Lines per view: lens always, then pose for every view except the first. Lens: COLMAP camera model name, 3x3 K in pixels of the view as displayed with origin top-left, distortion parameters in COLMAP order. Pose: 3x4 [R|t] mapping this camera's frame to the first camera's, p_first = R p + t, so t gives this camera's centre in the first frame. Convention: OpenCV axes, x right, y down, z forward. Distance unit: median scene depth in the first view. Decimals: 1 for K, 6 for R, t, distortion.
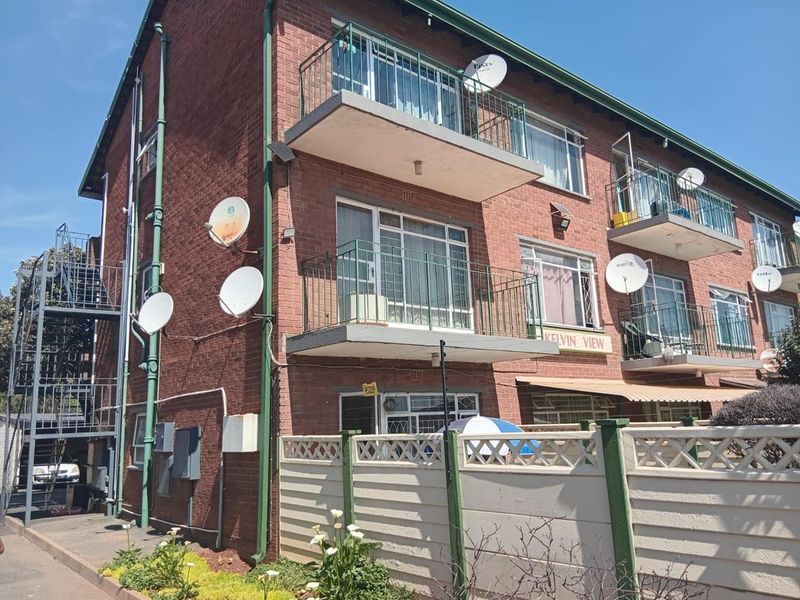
lens RADIAL K [[612.2, 0, 402.1], [0, 612.2, 301.7], [0, 0, 1]] dist [0.011438, -0.039674]
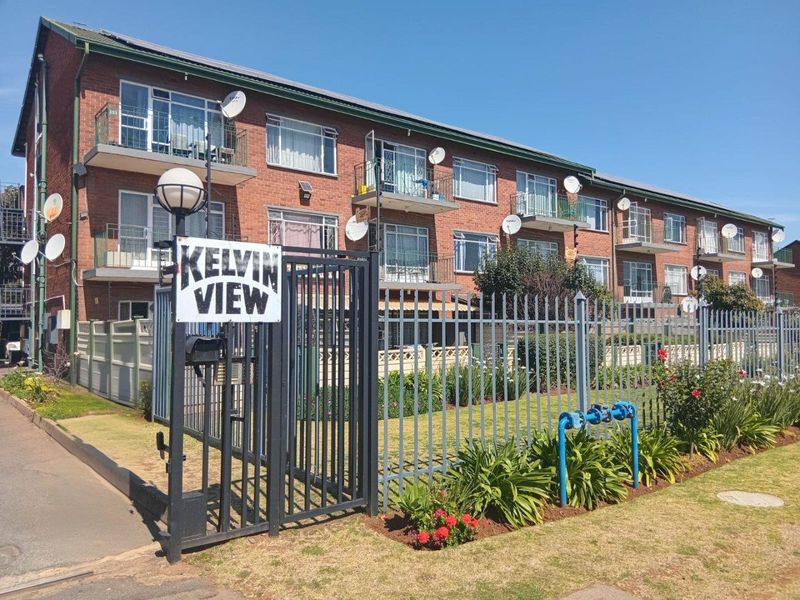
lens RADIAL K [[612.2, 0, 400.4], [0, 612.2, 299.5], [0, 0, 1]] dist [0.011438, -0.039674]
pose [[0.999169, 0.035015, -0.020867, 0.607924], [-0.031346, 0.987294, 0.155781, -0.131117], [0.026057, -0.154998, 0.987571, -0.629305]]
